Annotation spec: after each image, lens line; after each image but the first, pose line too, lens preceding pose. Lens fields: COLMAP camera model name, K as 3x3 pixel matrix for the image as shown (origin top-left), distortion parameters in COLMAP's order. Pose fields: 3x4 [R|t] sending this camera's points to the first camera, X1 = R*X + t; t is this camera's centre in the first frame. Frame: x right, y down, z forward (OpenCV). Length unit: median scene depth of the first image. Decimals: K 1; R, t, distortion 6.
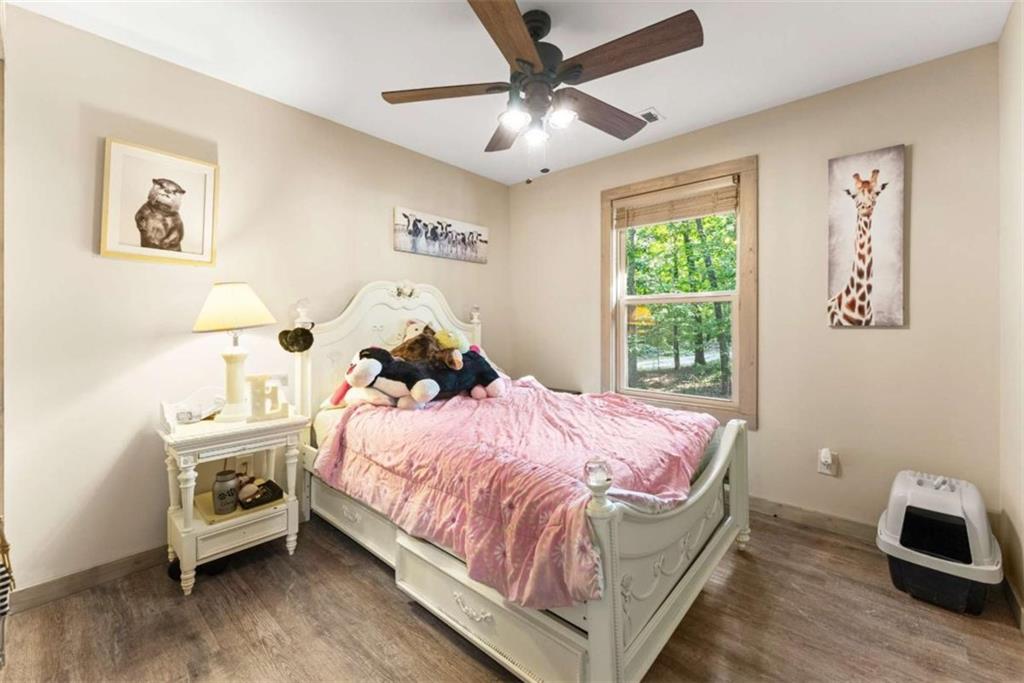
lens RADIAL K [[411.0, 0, 509.6], [0, 411.0, 334.1], [0, 0, 1]] dist [0.000363, -0.000754]
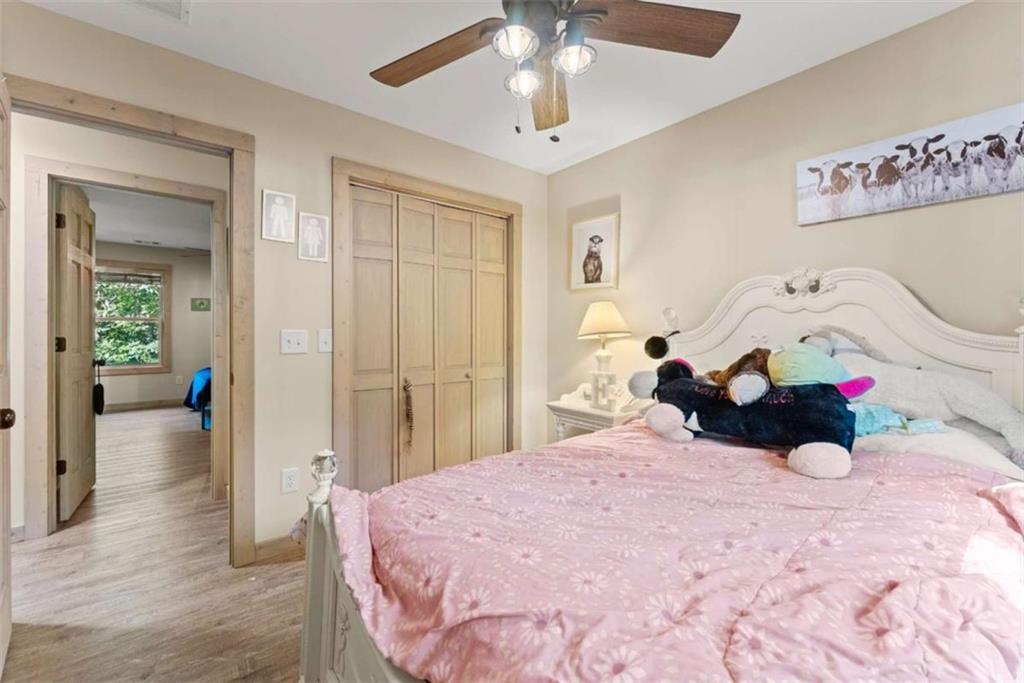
lens RADIAL K [[411.0, 0, 507.9], [0, 411.0, 338.5], [0, 0, 1]] dist [0.000363, -0.000754]
pose [[-0.149404, 0.013010, -0.988691, 0.471538], [-0.036338, 0.999166, 0.018639, -0.012948], [0.988108, 0.038712, -0.148806, 0.625459]]
